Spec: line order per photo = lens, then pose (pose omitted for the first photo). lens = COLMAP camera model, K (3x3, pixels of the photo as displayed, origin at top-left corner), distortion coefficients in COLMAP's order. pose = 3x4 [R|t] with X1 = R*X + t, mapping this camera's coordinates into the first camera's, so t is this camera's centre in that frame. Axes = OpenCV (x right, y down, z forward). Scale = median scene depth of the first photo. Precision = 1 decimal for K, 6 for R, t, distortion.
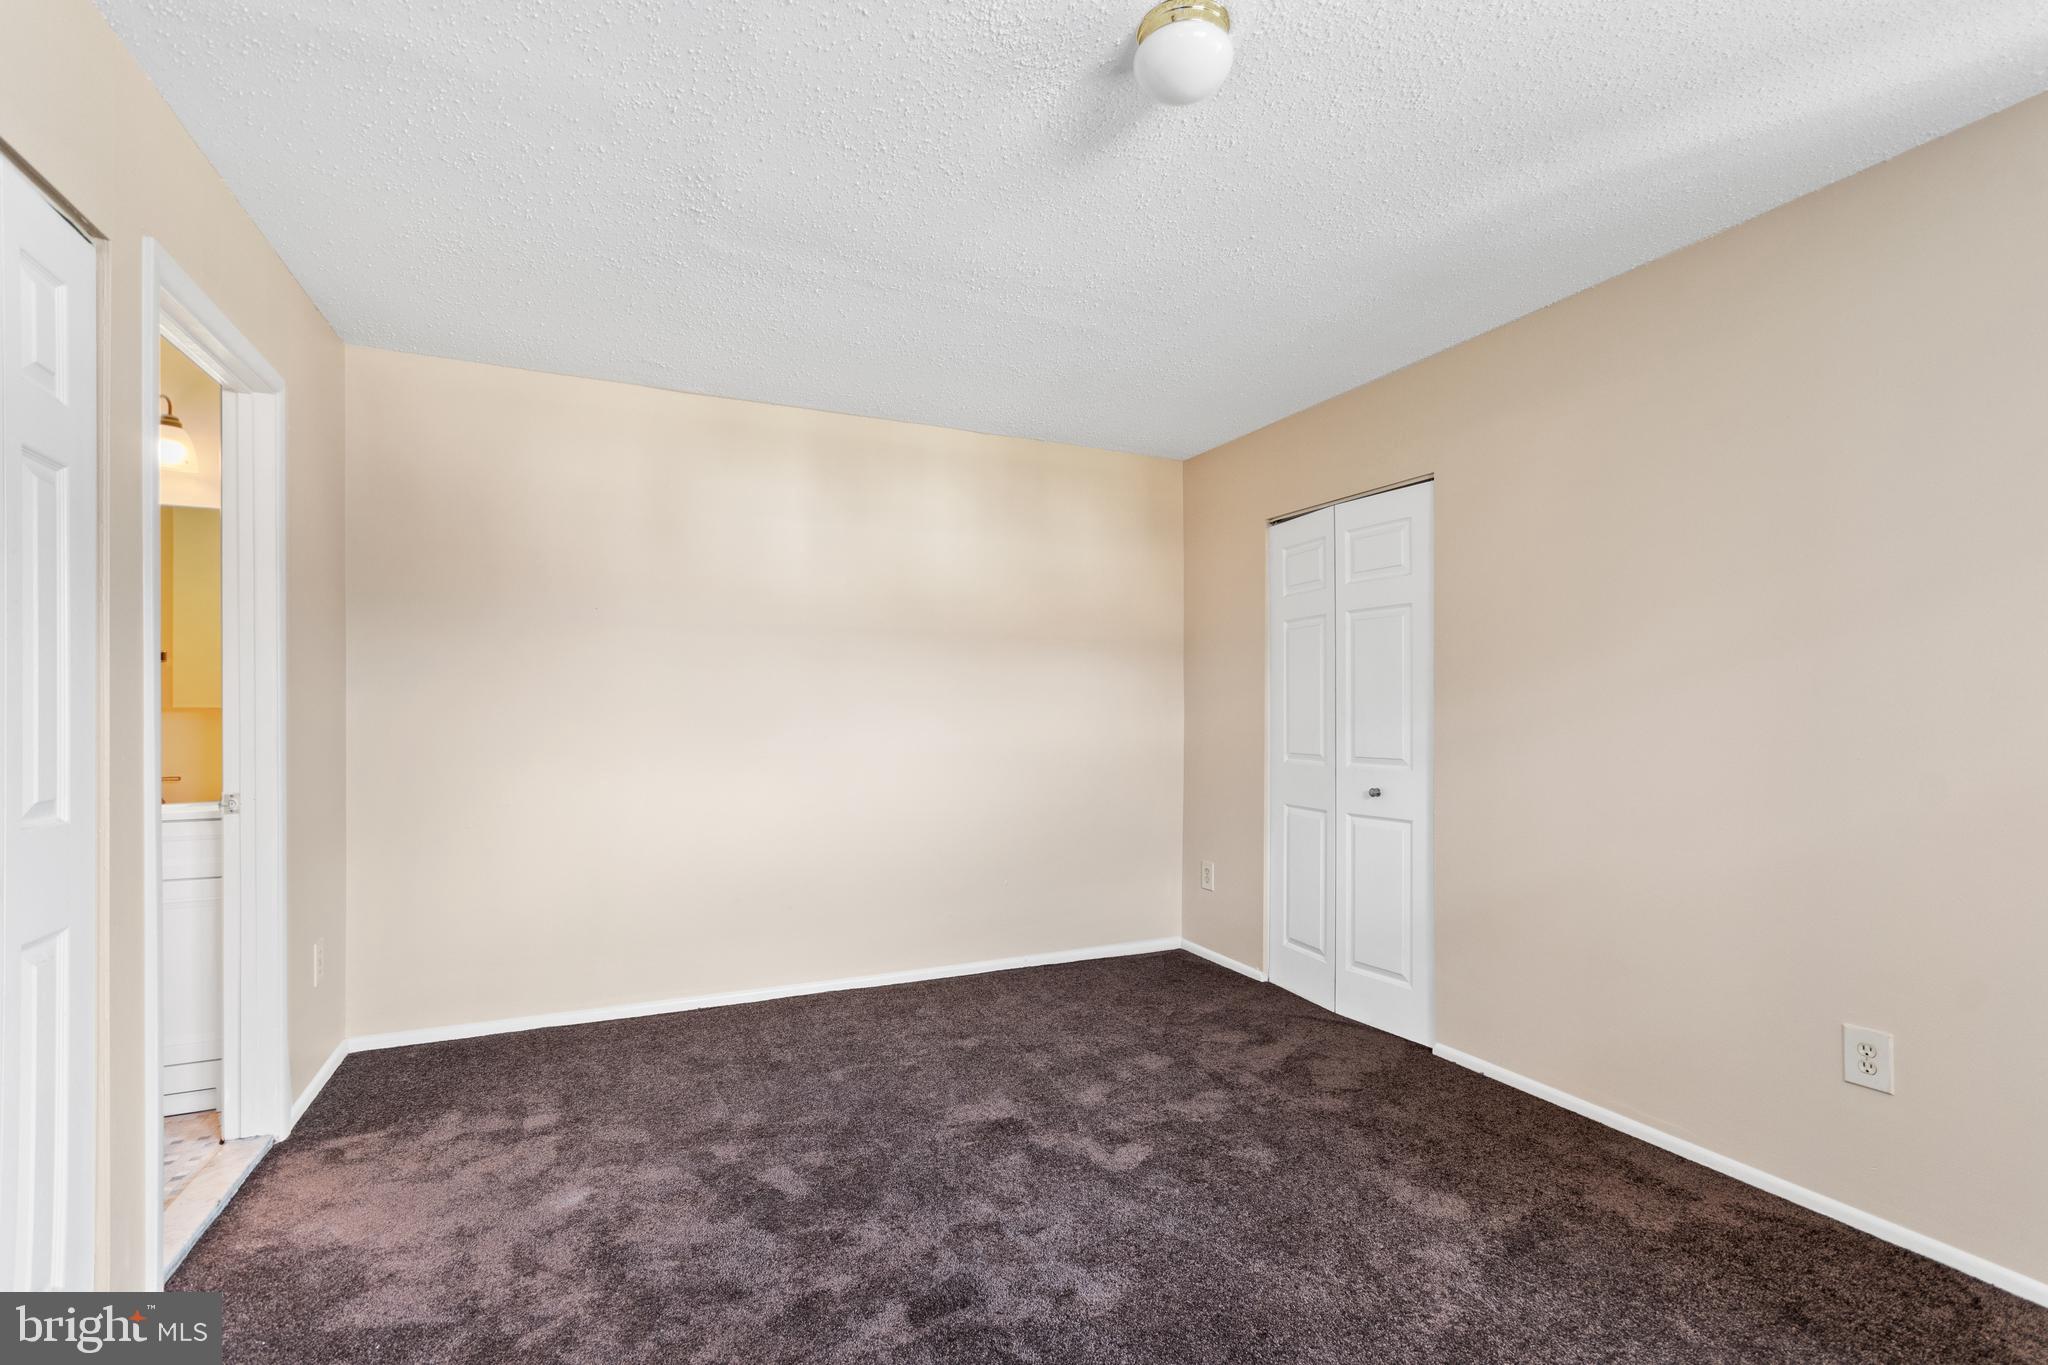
lens RADIAL K [[916.2, 0, 1019.6], [0, 916.2, 717.1], [0, 0, 1]] dist [-0.000733, 0.000518]
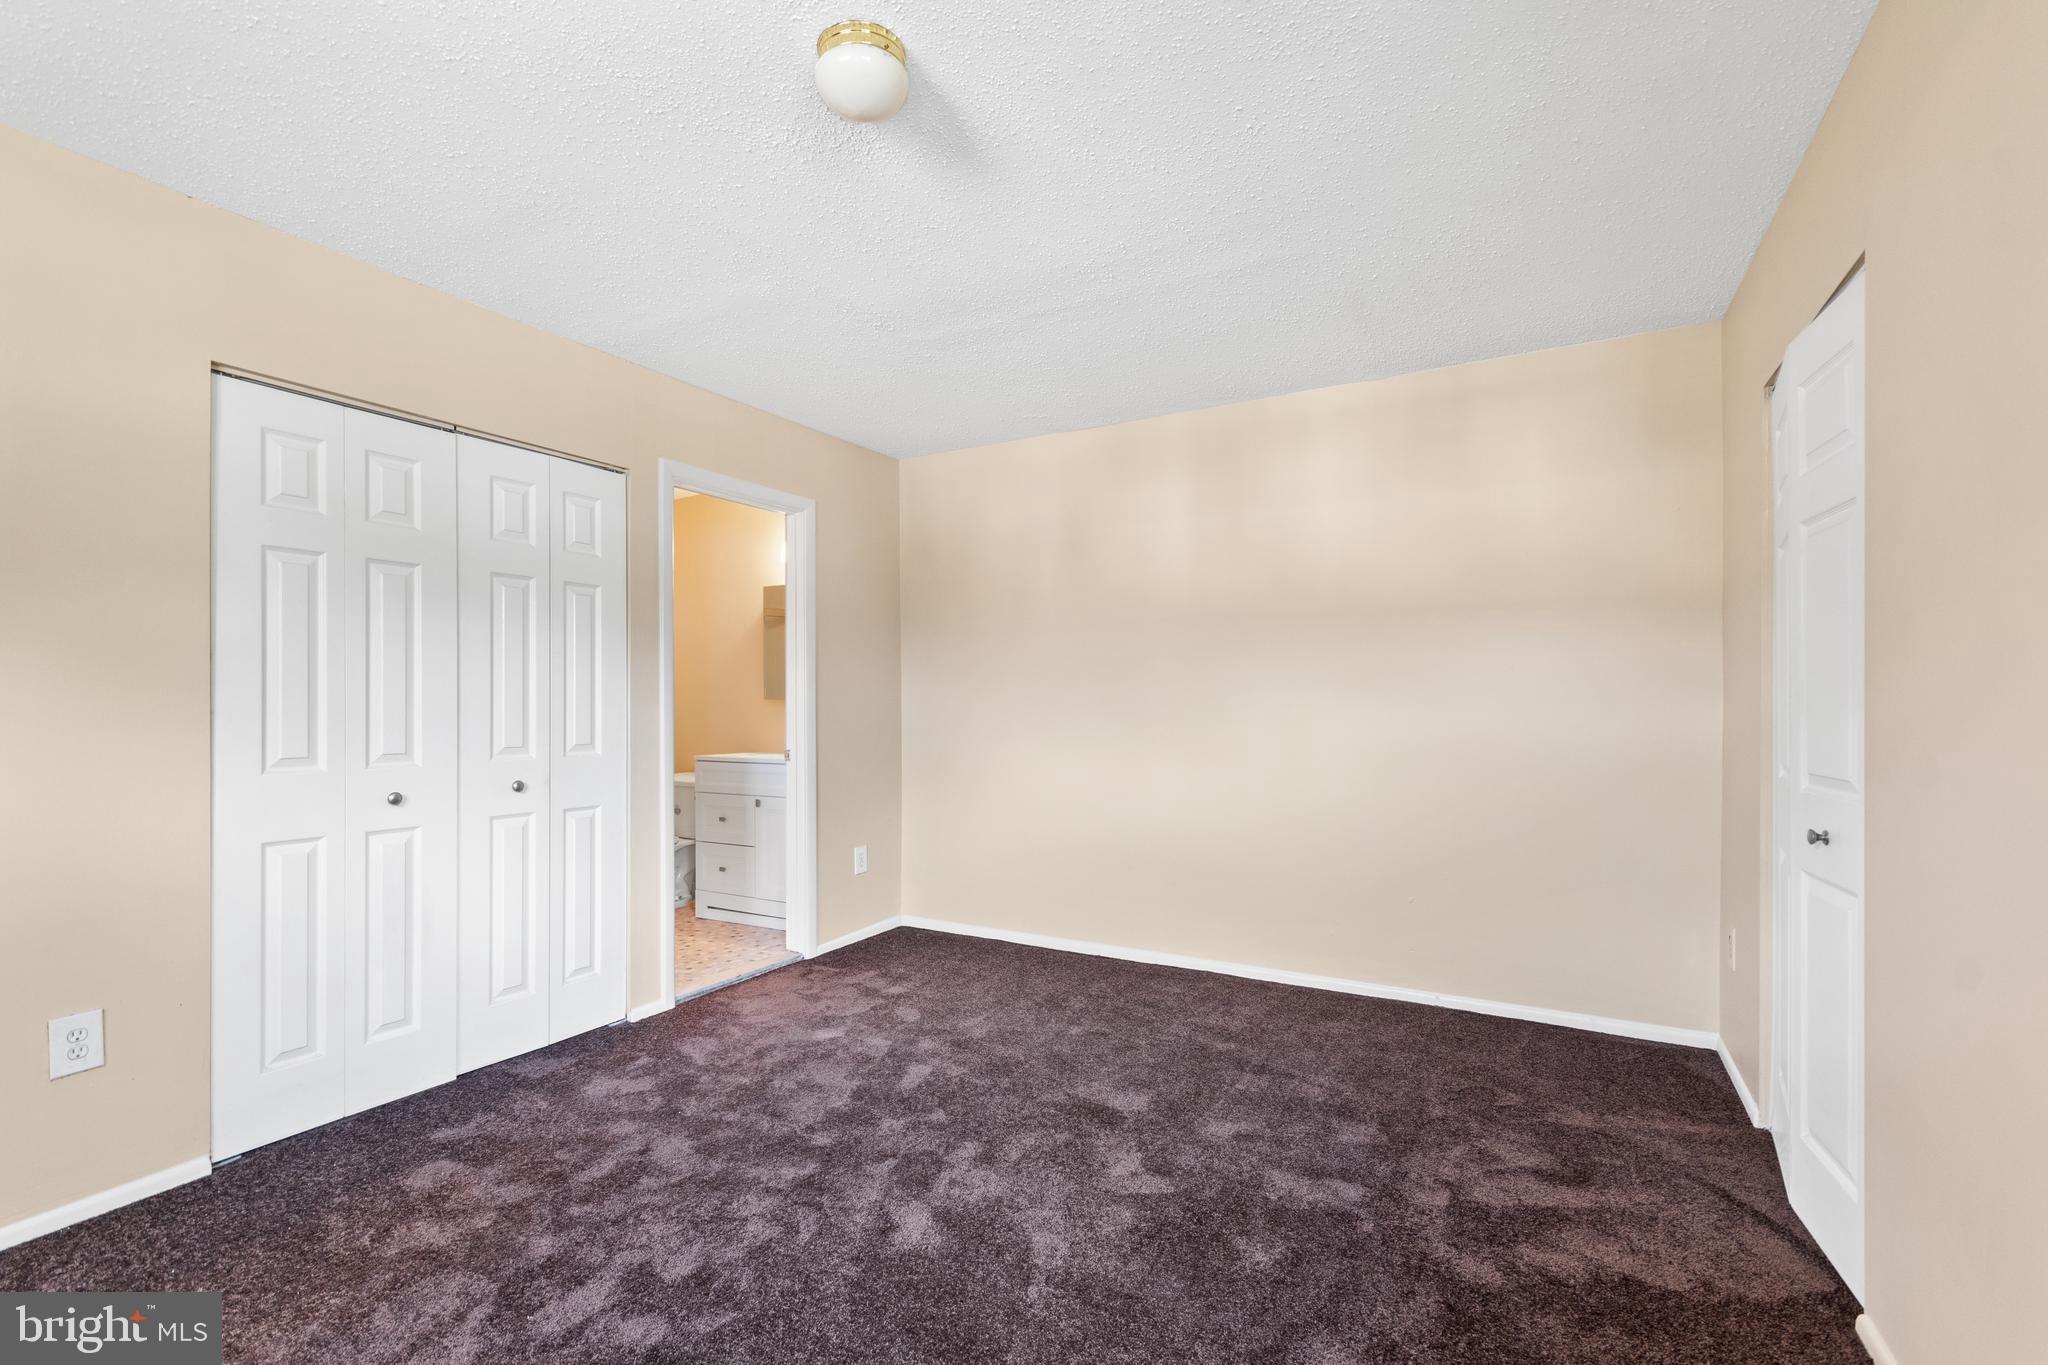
lens RADIAL K [[903.7, 0, 1017.9], [0, 903.7, 703.5], [0, 0, 1]] dist [0.002227, 0.000413]
pose [[0.578211, -0.001050, -0.815886, 0.653536], [0.000223, 0.999999, -0.001129, 0.000161], [0.815887, 0.000471, 0.578211, 0.314793]]
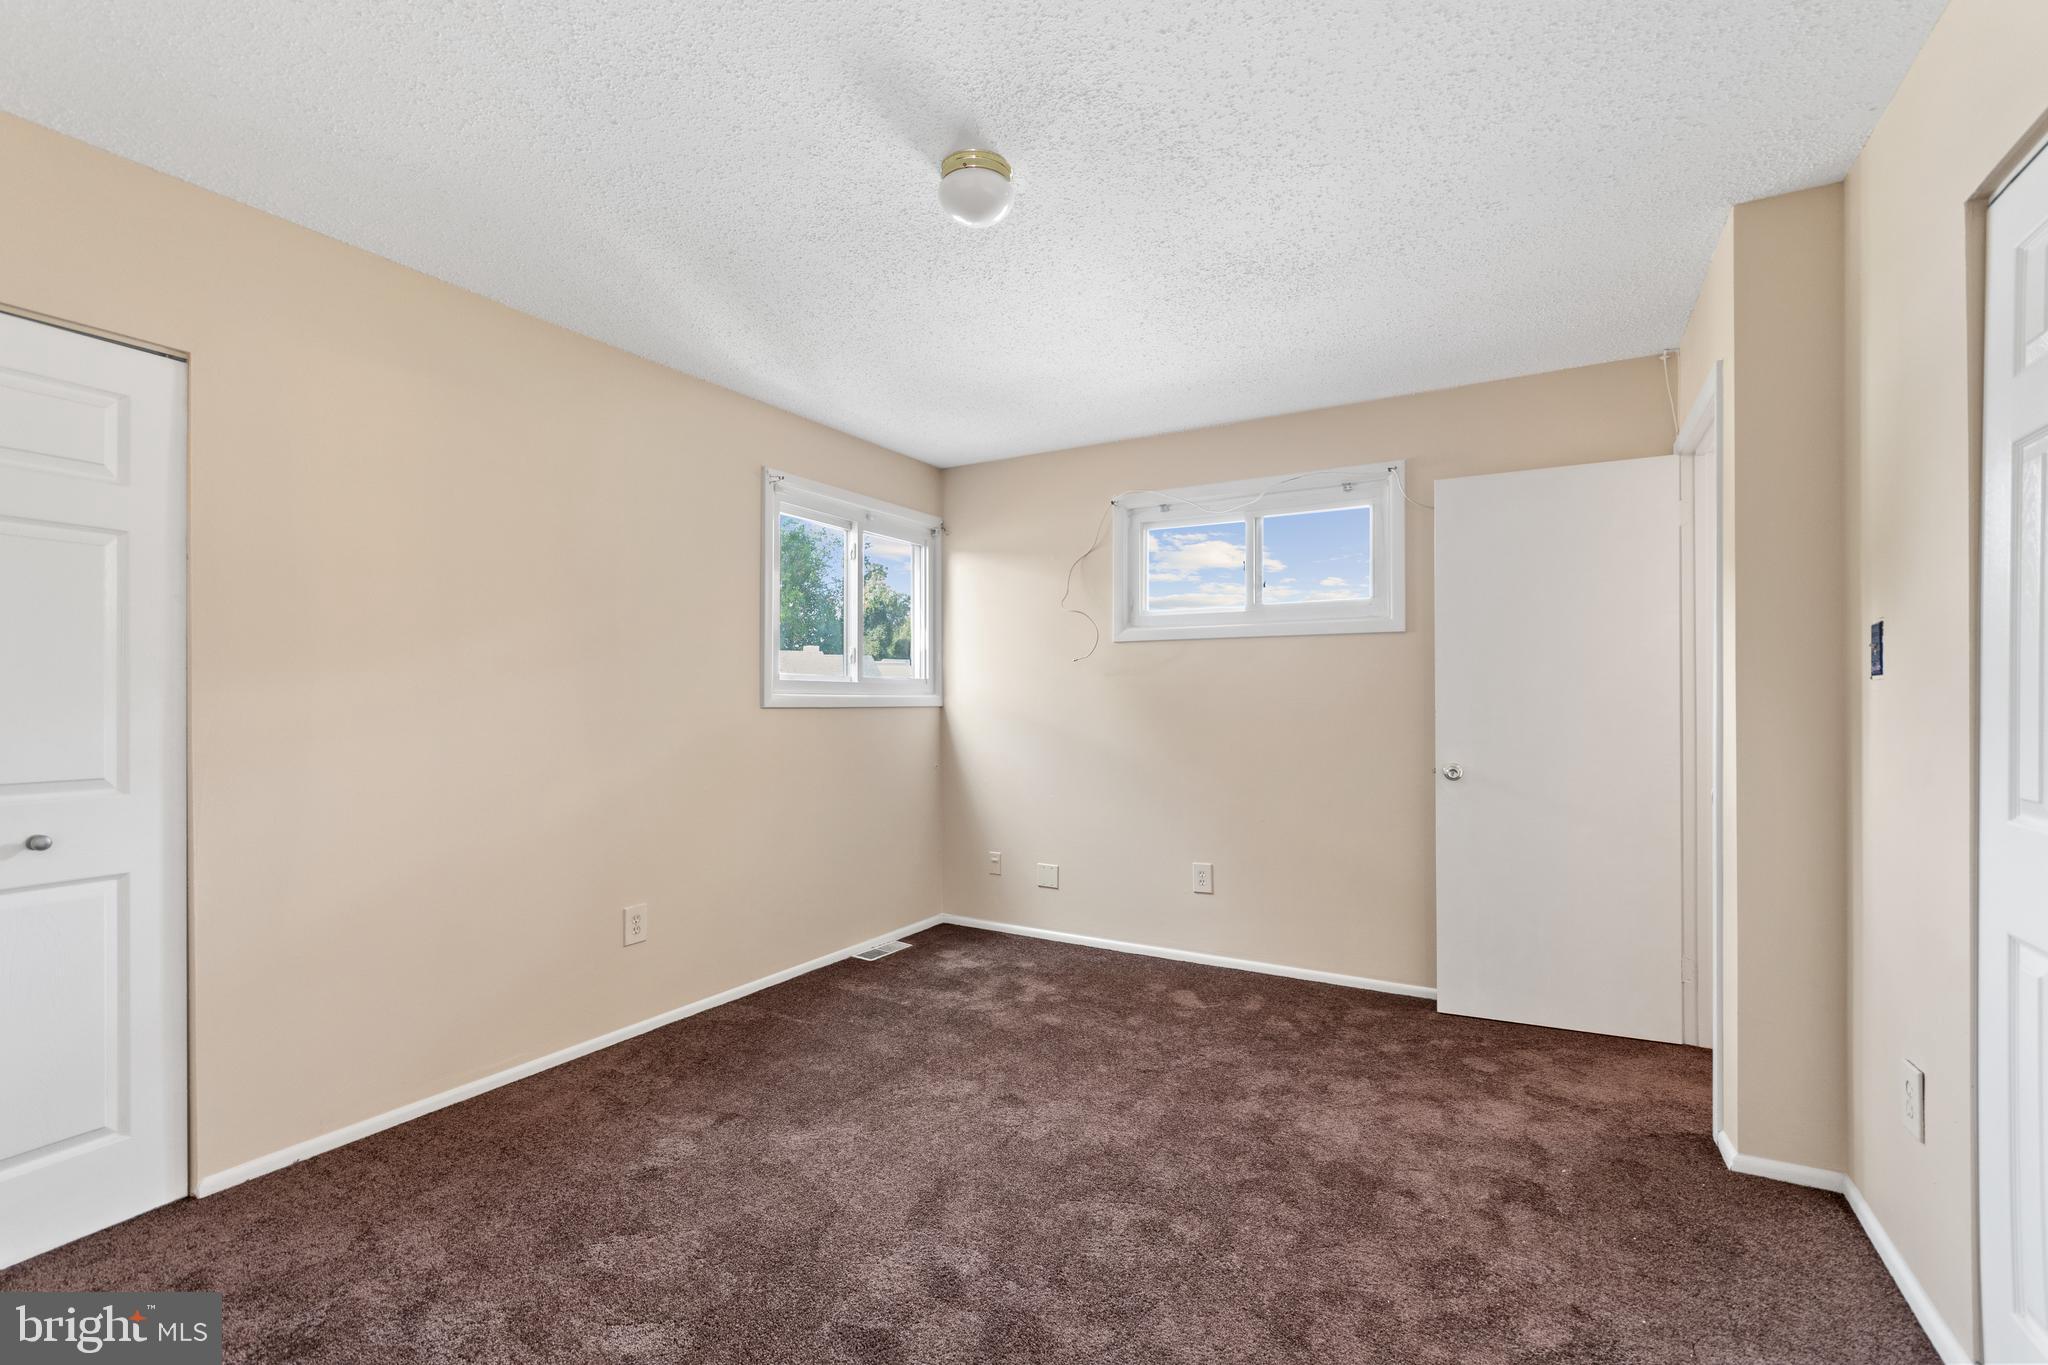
lens RADIAL K [[903.7, 0, 1017.9], [0, 903.7, 703.5], [0, 0, 1]] dist [0.002227, 0.000413]
pose [[-0.580007, 0.000176, 0.814611, -0.502538], [0.006349, 0.999971, 0.004304, -0.004136], [-0.814587, 0.007668, -0.579991, 0.970059]]
